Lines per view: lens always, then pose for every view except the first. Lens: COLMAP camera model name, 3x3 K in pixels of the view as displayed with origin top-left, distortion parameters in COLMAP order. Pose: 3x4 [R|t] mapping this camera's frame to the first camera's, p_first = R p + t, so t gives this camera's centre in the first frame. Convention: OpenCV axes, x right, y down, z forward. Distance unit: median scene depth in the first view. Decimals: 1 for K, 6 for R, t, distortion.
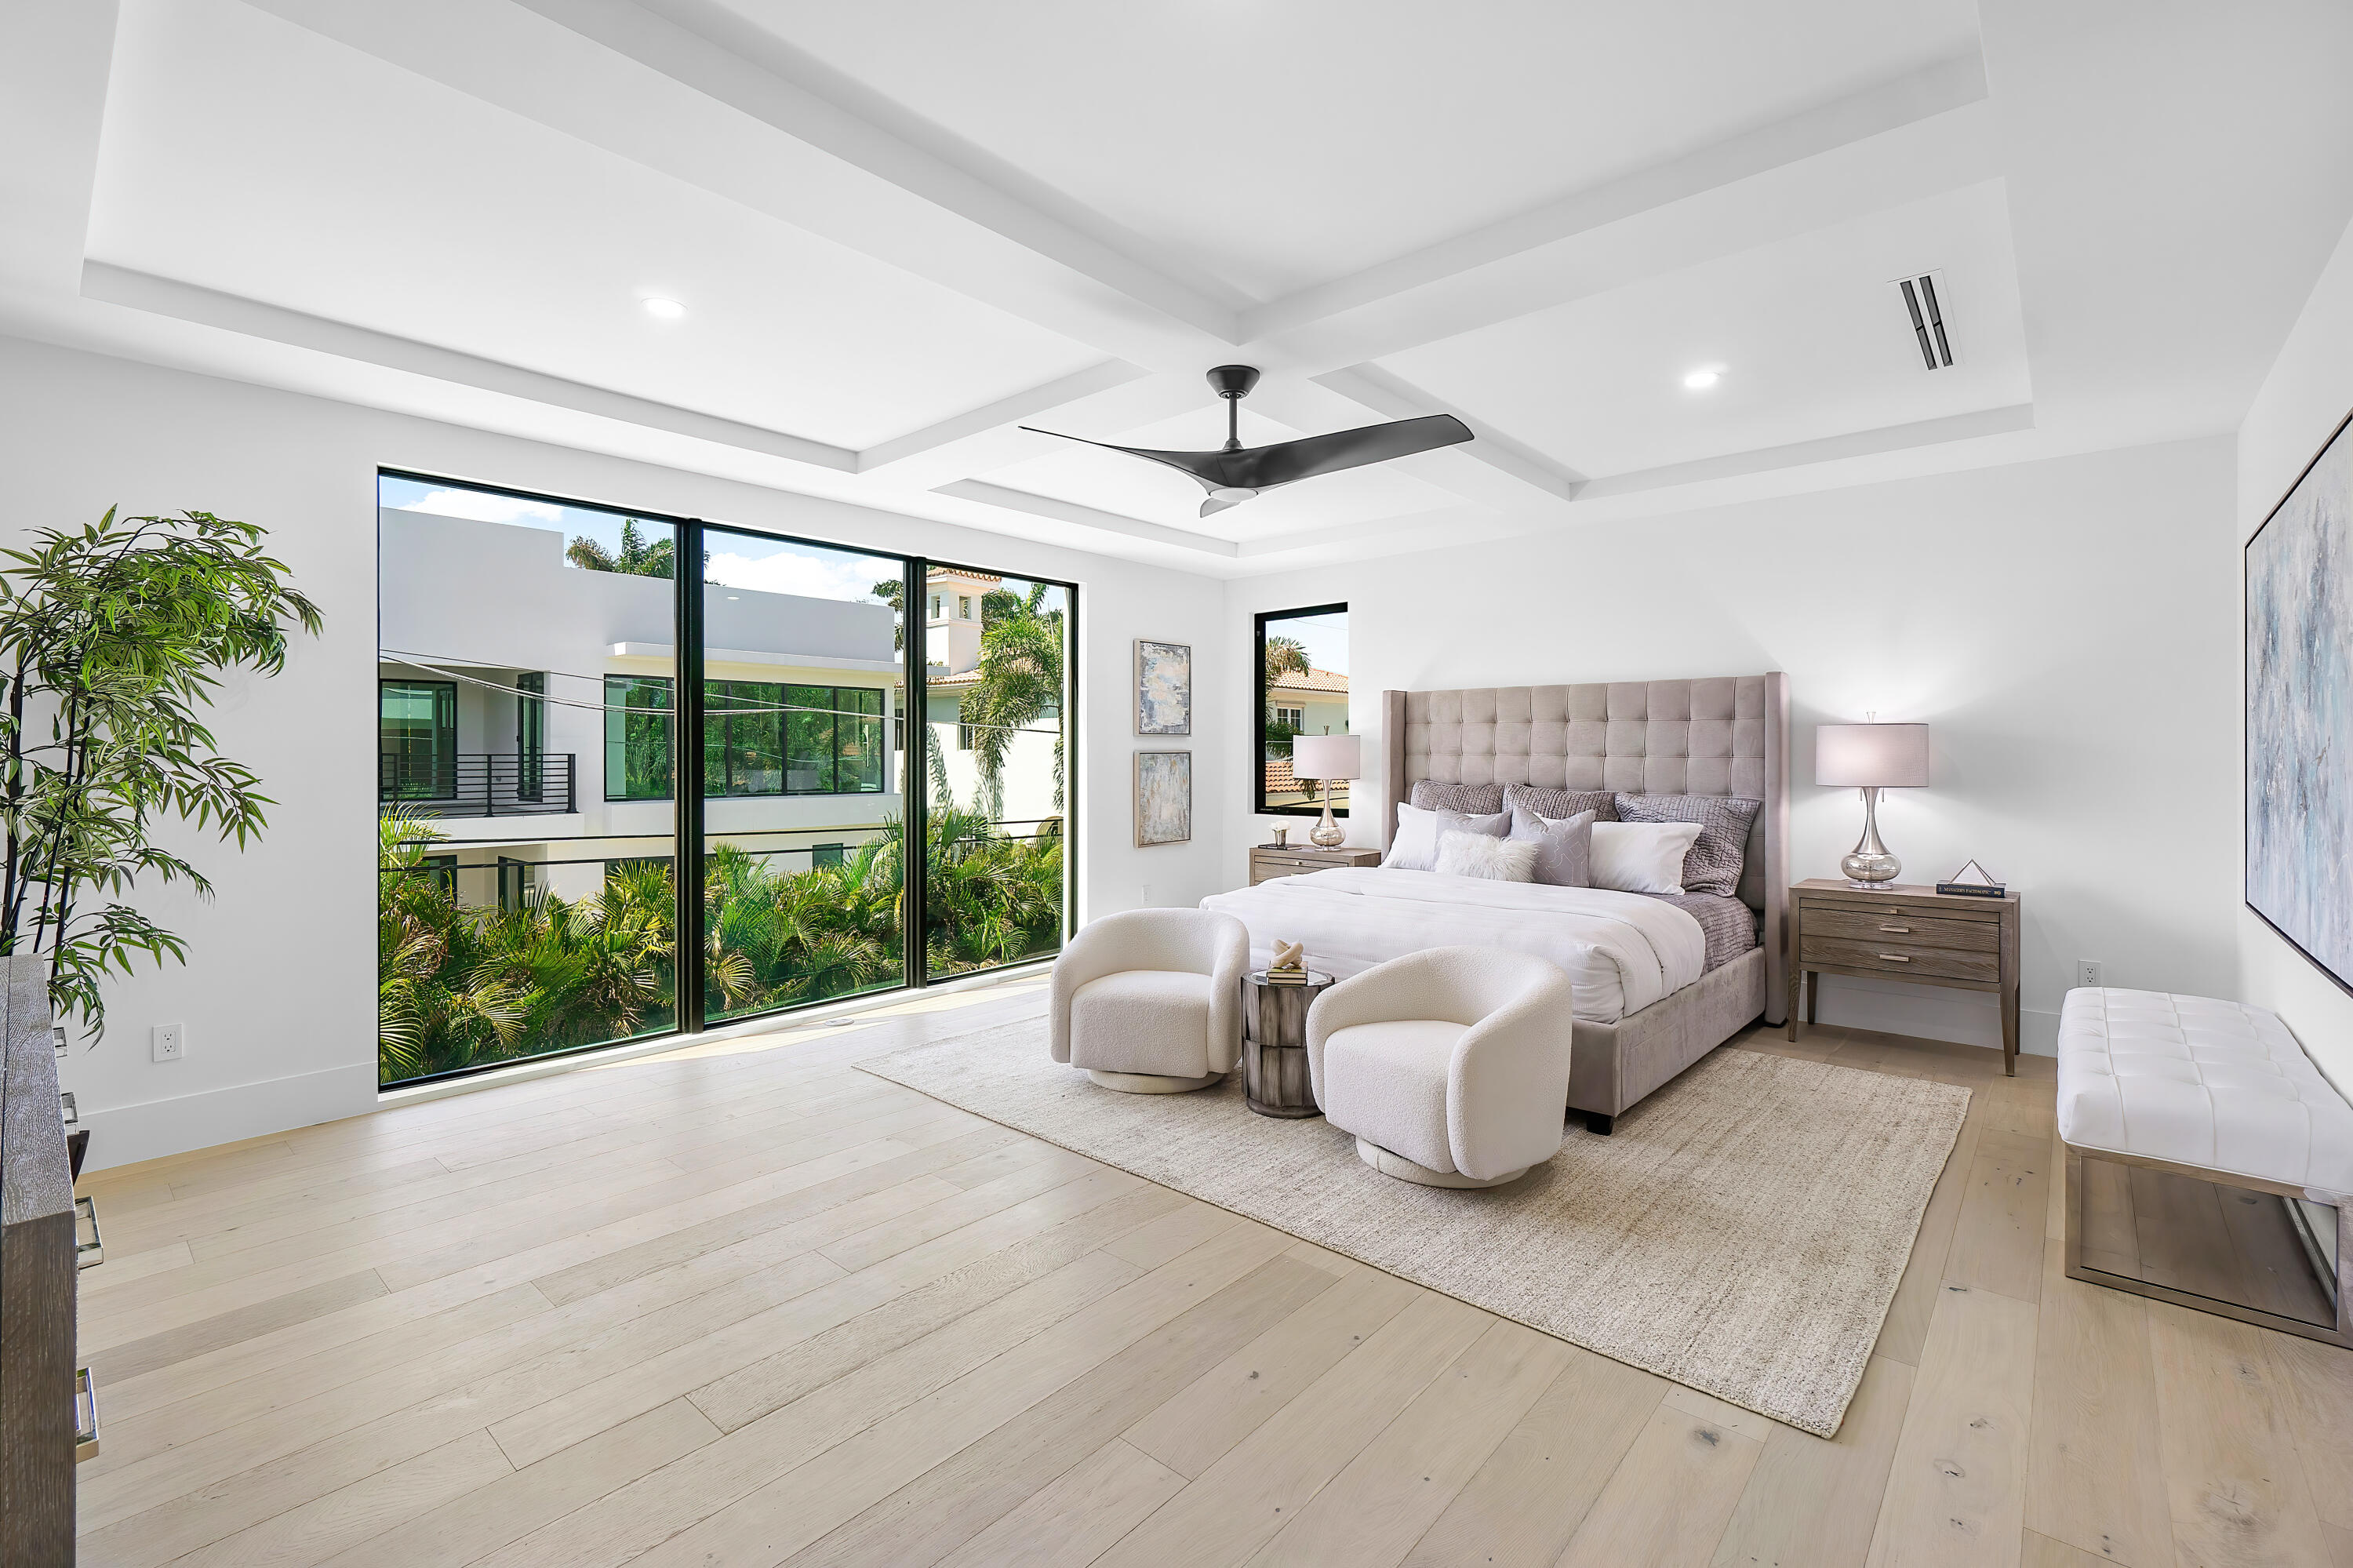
lens RADIAL K [[1020.3, 0, 1178.1], [0, 1020.3, 768.6], [0, 0, 1]] dist [0.001146, 0.000063]
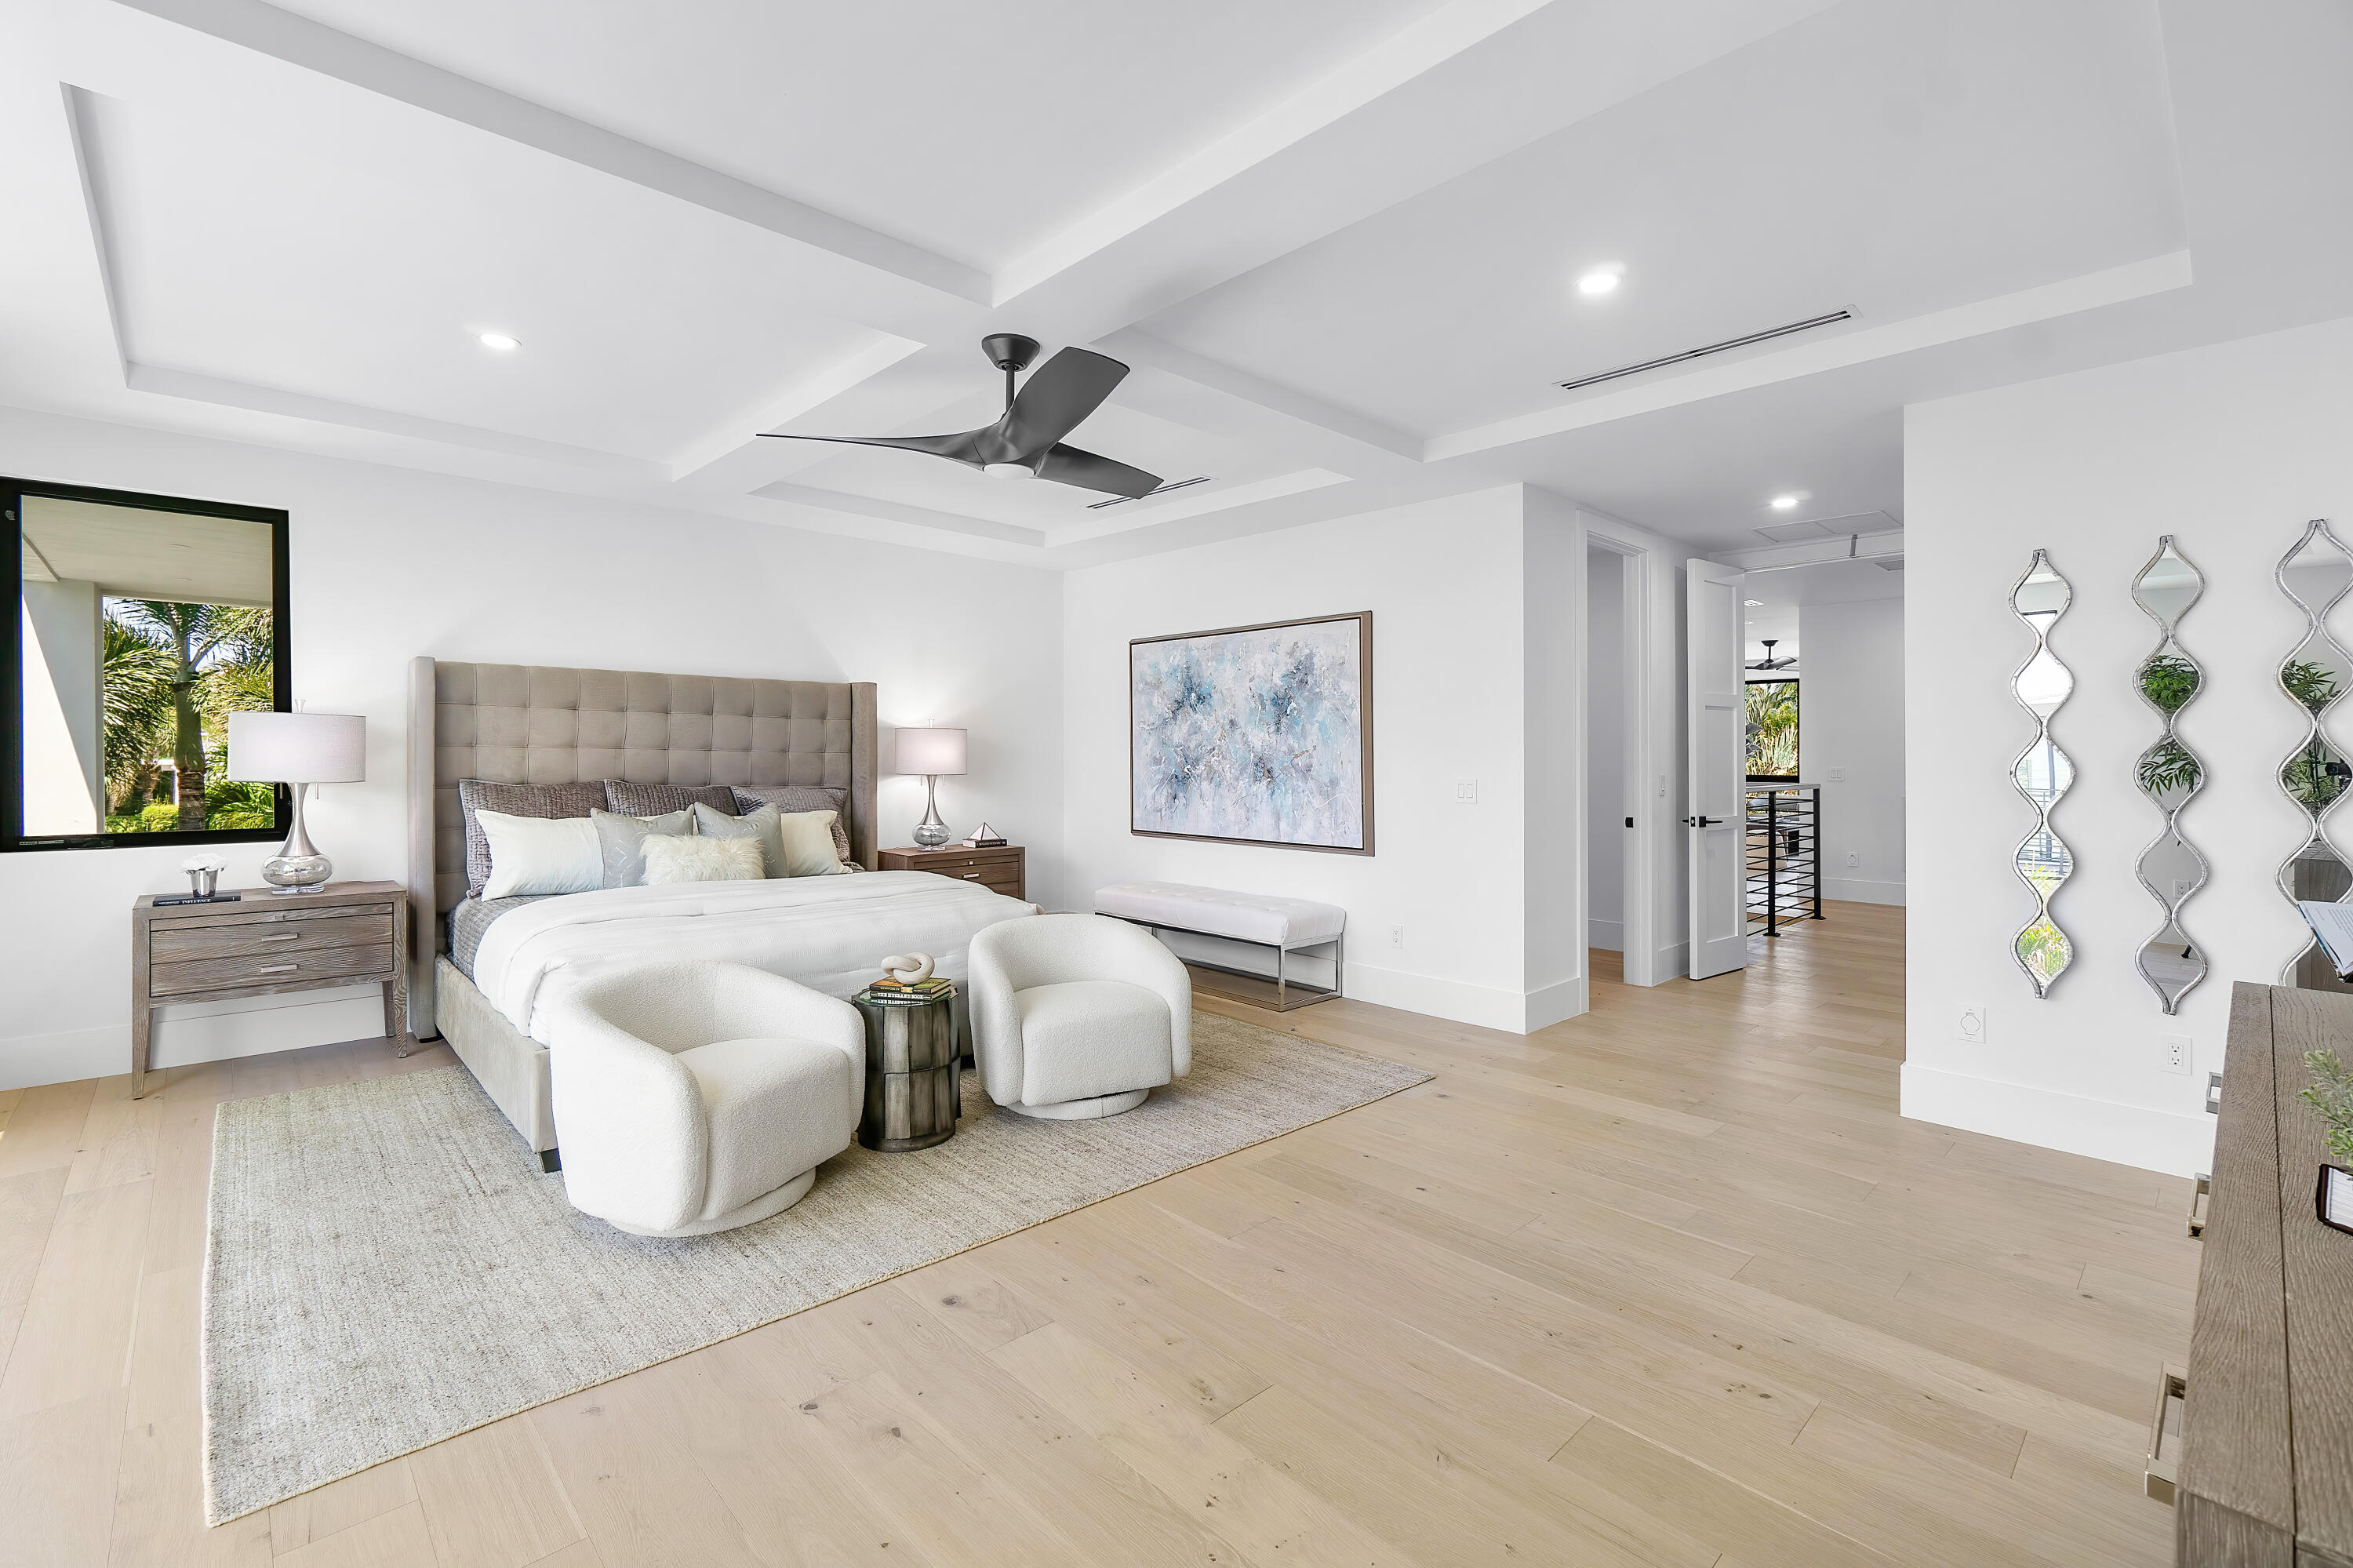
lens RADIAL K [[1020.3, 0, 1178.1], [0, 1020.3, 768.6], [0, 0, 1]] dist [0.001146, 0.000063]
pose [[0.094716, -0.011805, 0.995434, -0.516951], [0.004330, 0.999925, 0.011446, -0.003397], [-0.995495, 0.003226, 0.094760, 0.454046]]
